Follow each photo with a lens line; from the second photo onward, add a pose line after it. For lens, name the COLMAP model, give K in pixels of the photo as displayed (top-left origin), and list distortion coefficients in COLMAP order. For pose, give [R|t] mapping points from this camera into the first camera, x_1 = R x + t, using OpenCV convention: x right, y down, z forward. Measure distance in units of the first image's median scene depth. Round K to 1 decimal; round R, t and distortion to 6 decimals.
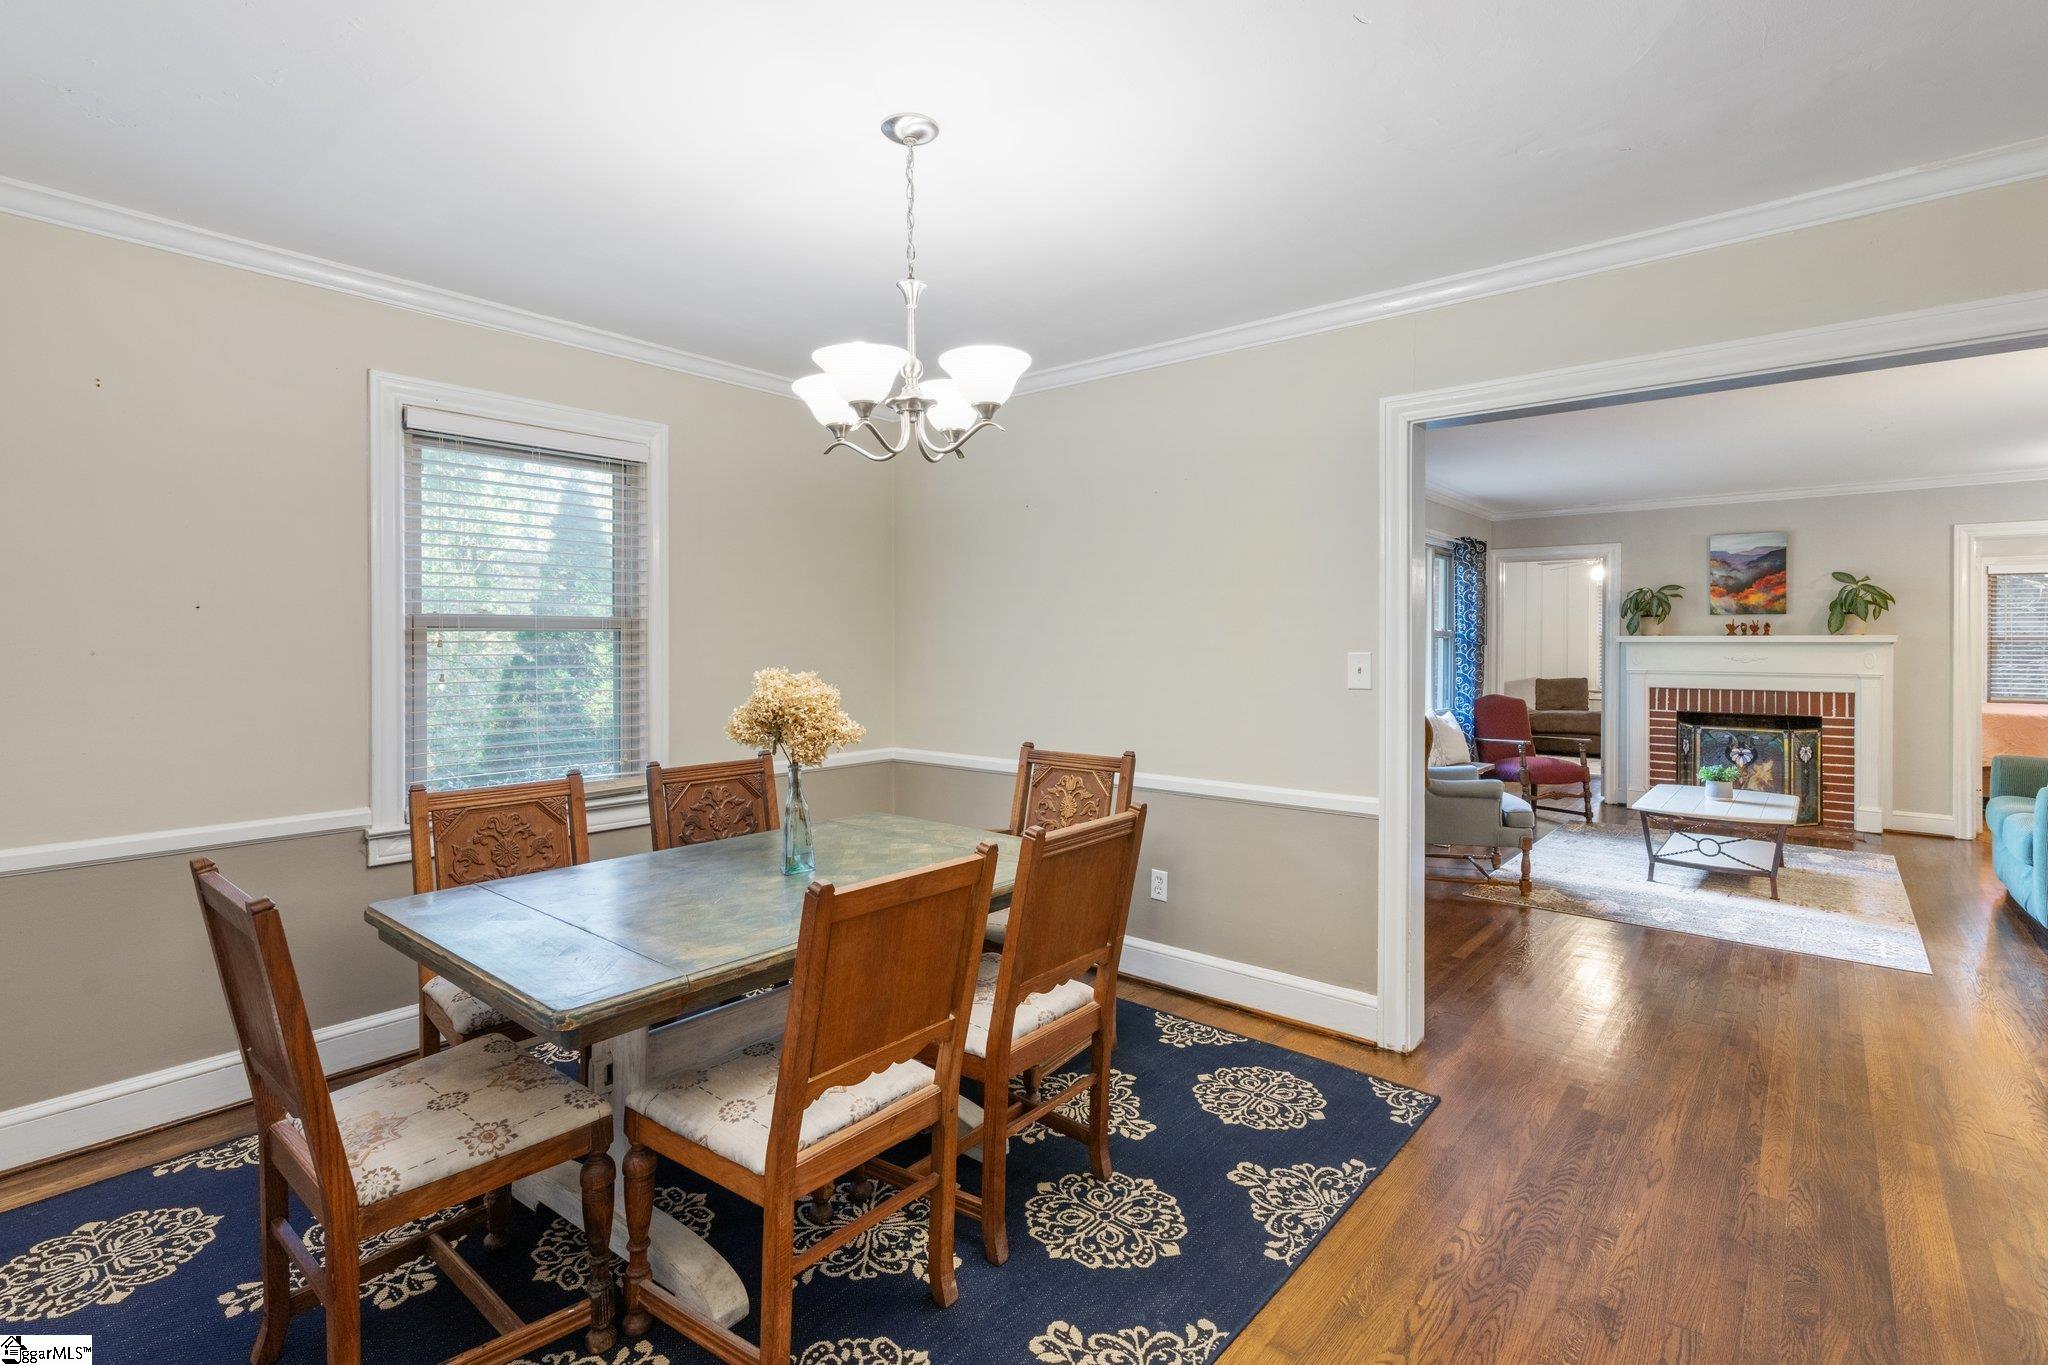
lens RADIAL K [[958.6, 0, 1033.7], [0, 958.6, 638.7], [0, 0, 1]] dist [0.018833, 0.000106]
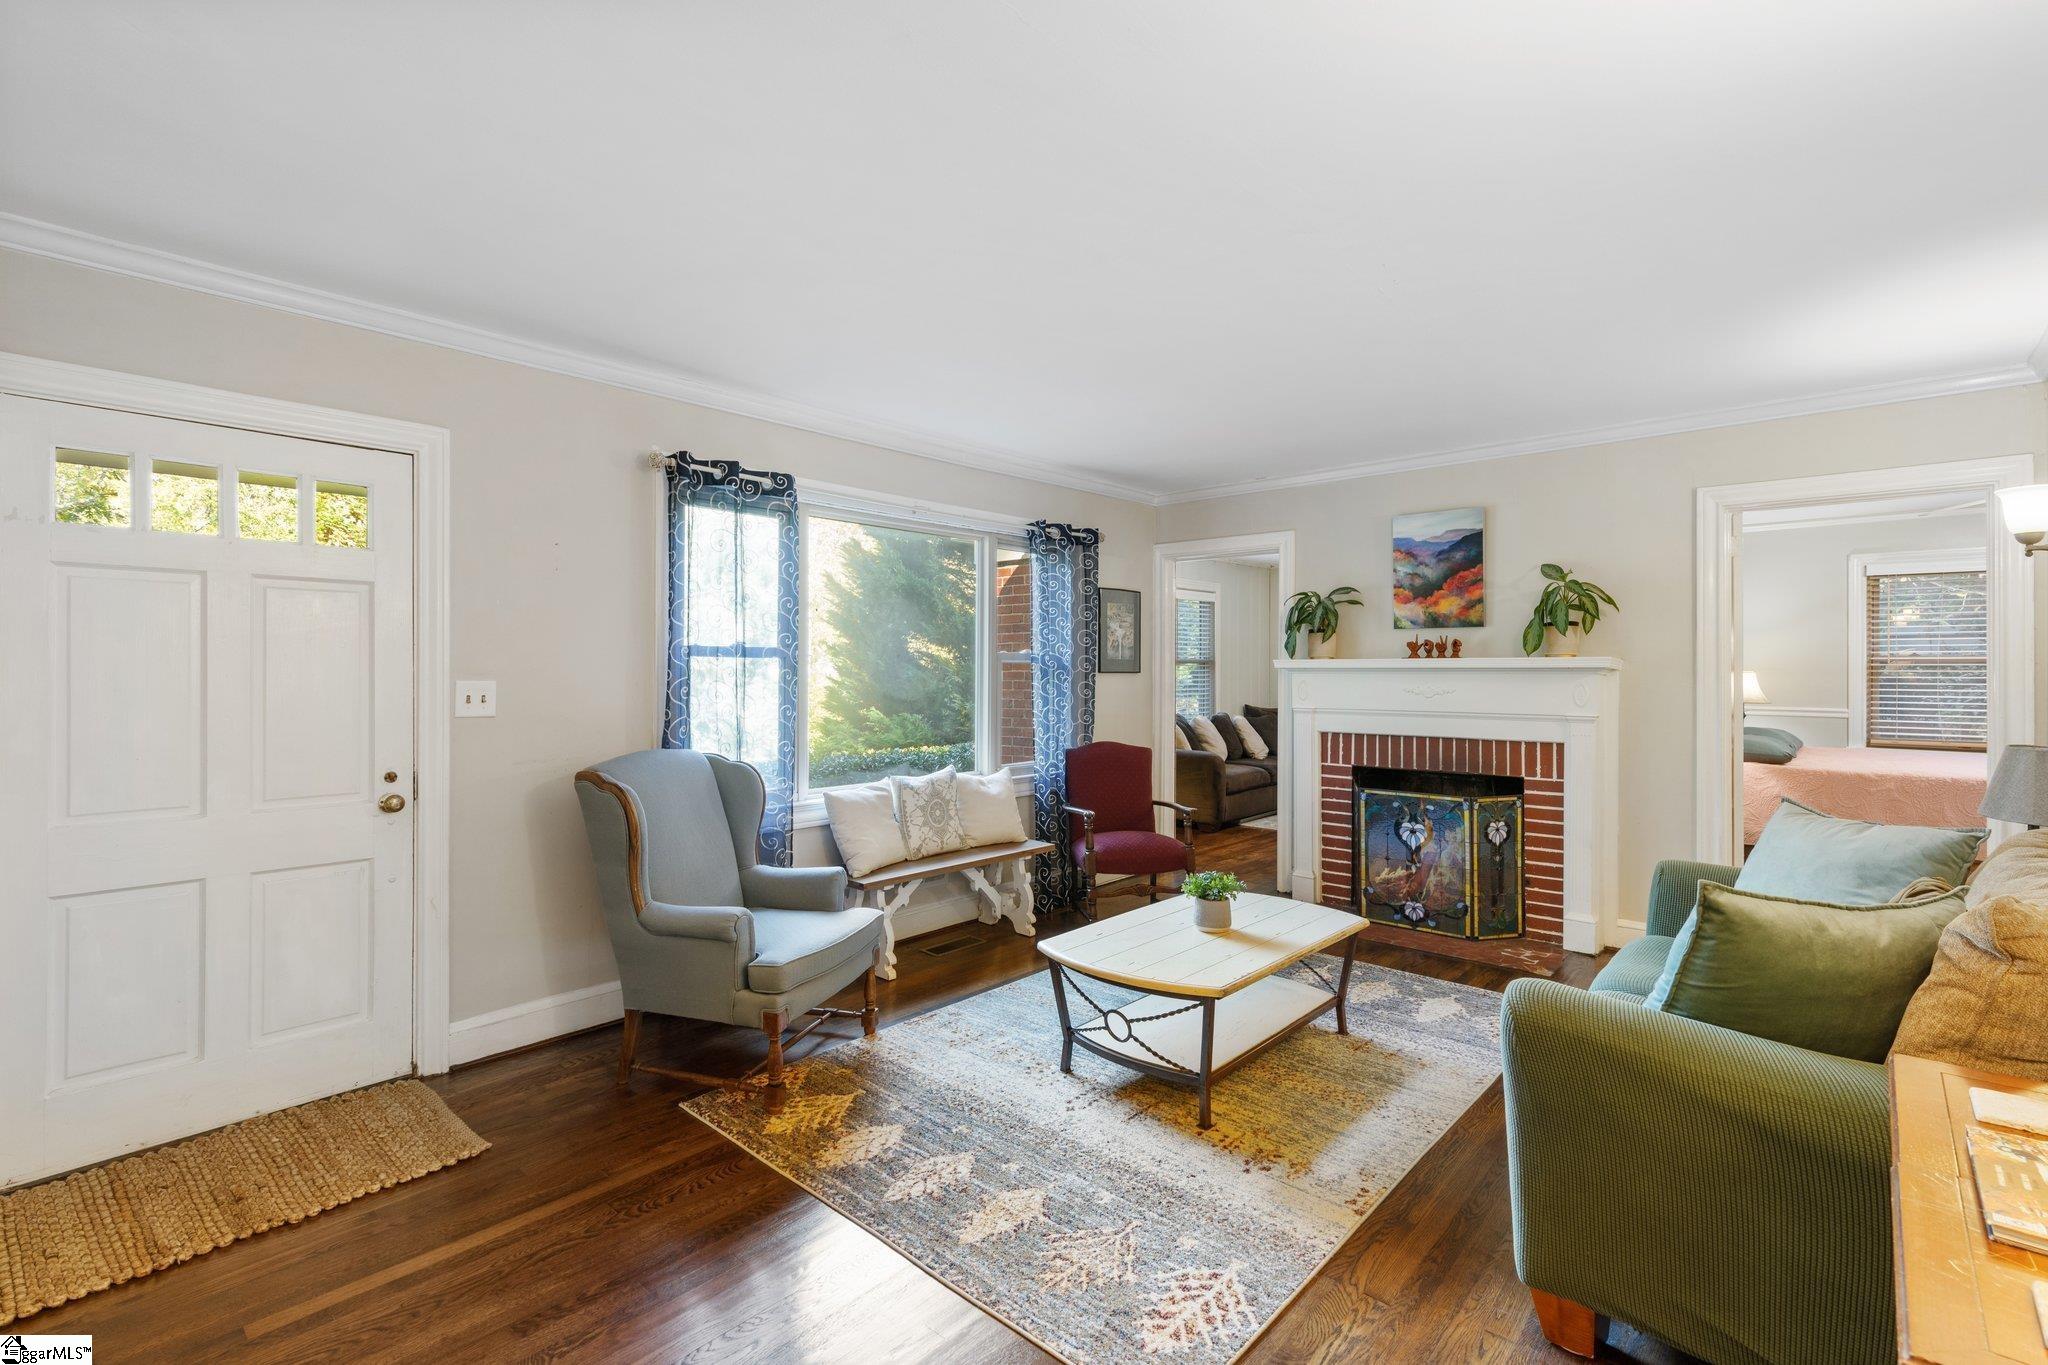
lens RADIAL K [[939.7, 0, 1015.4], [0, 939.7, 664.0], [0, 0, 1]] dist [0.001249, 0.000672]
pose [[0.998481, -0.004322, -0.054926, 0.479162], [0.004236, 0.999990, -0.001675, 0.000678], [0.054933, 0.001439, 0.998489, 0.314459]]
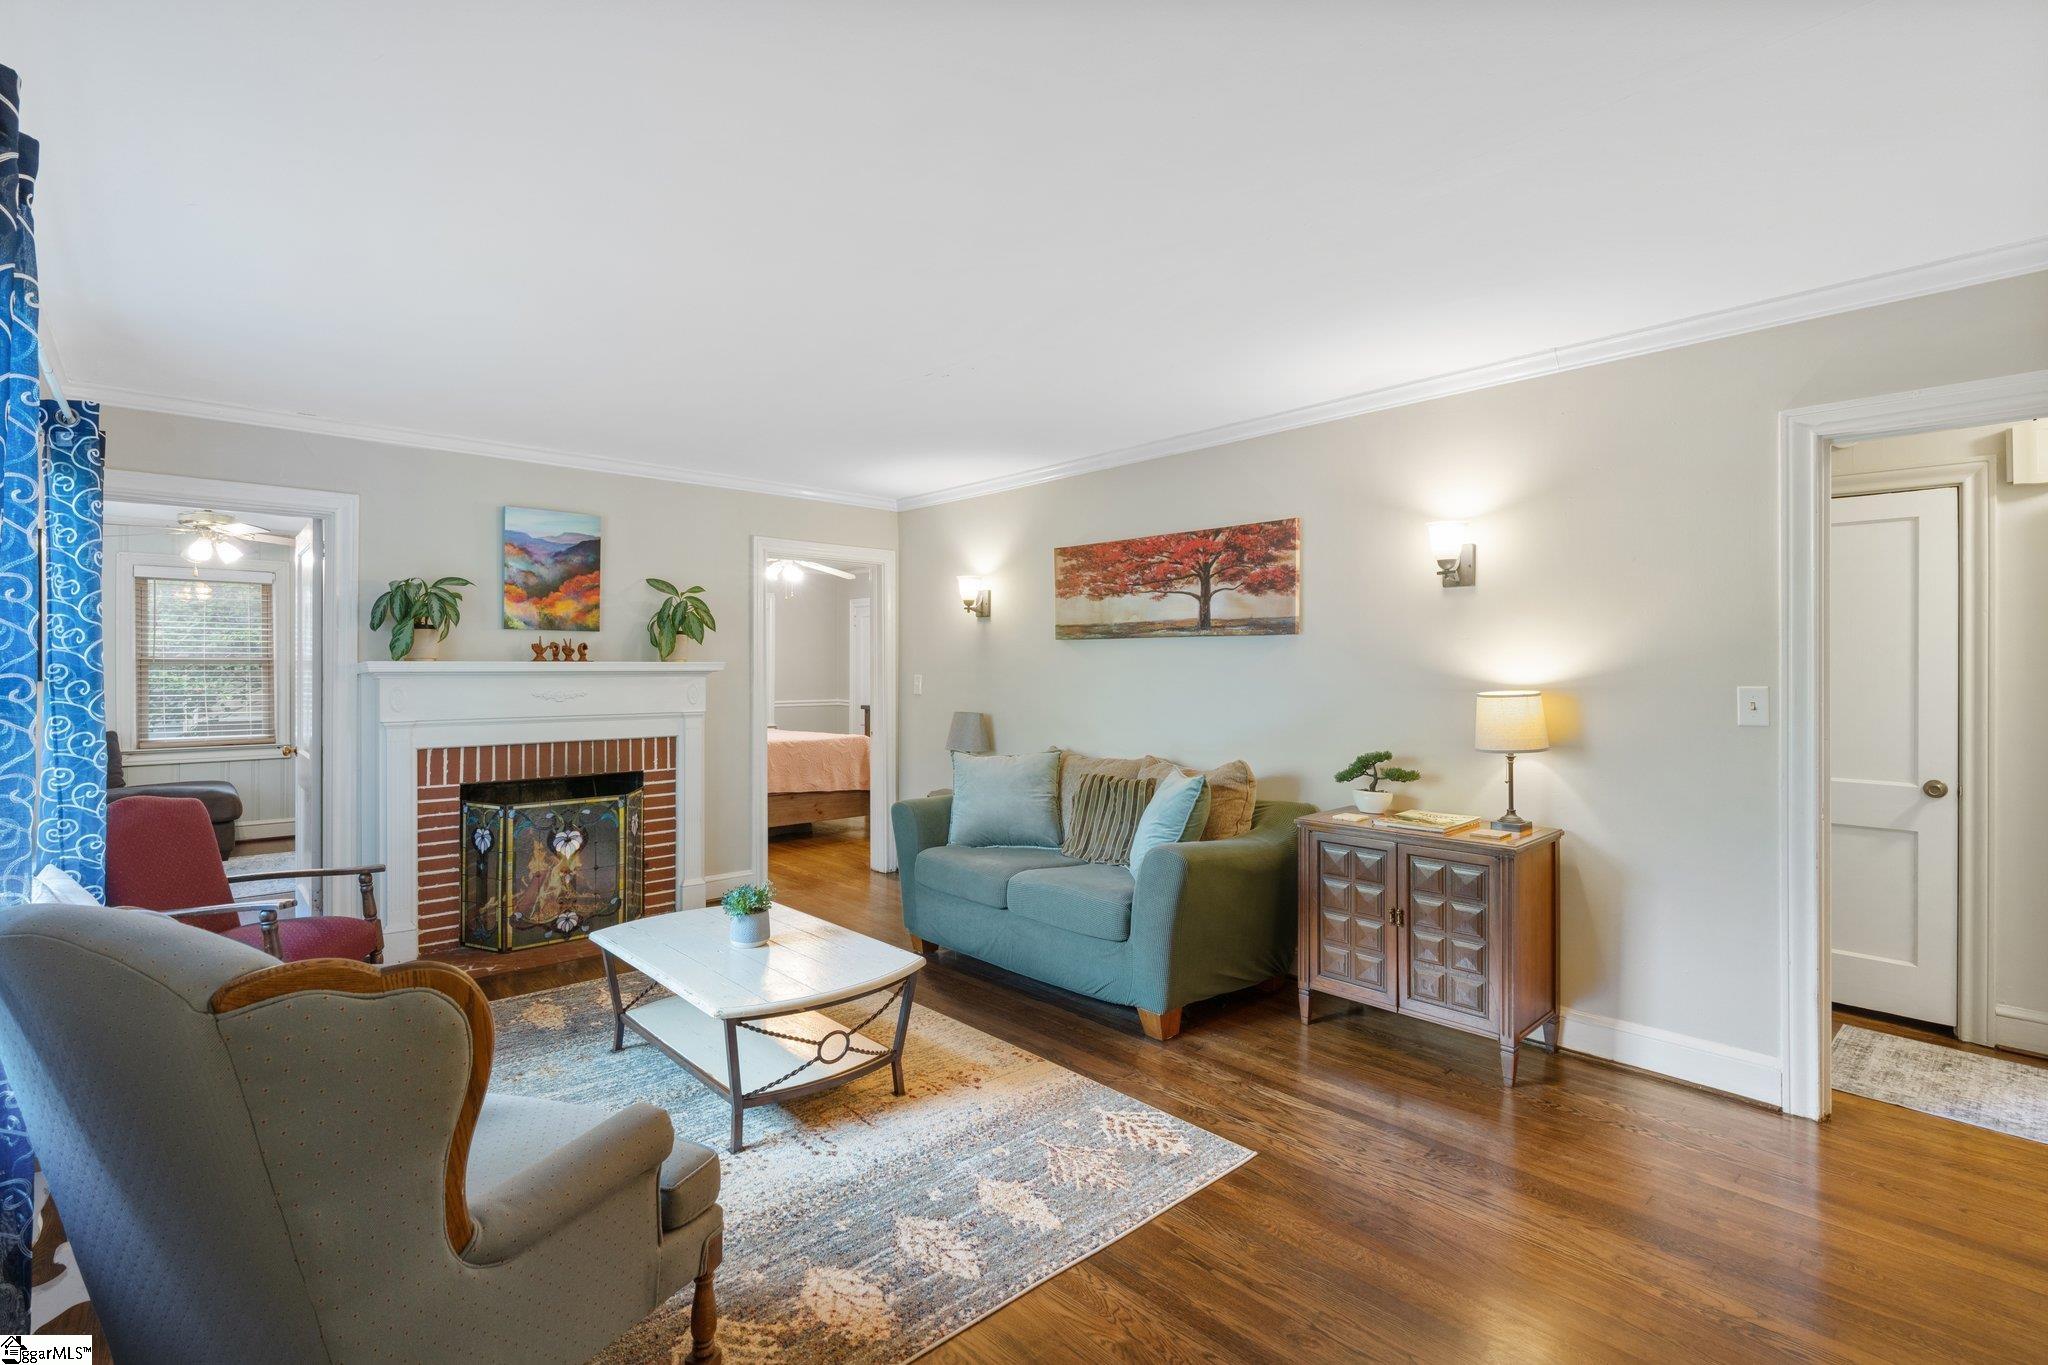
lens RADIAL K [[938.8, 0, 1044.8], [0, 938.8, 671.9], [0, 0, 1]] dist [-0.017502, 0.000148]
pose [[0.125033, -0.005051, 0.992140, 0.132979], [-0.001566, 0.999985, 0.005289, -0.000031], [-0.992151, -0.002215, 0.125023, 0.586319]]
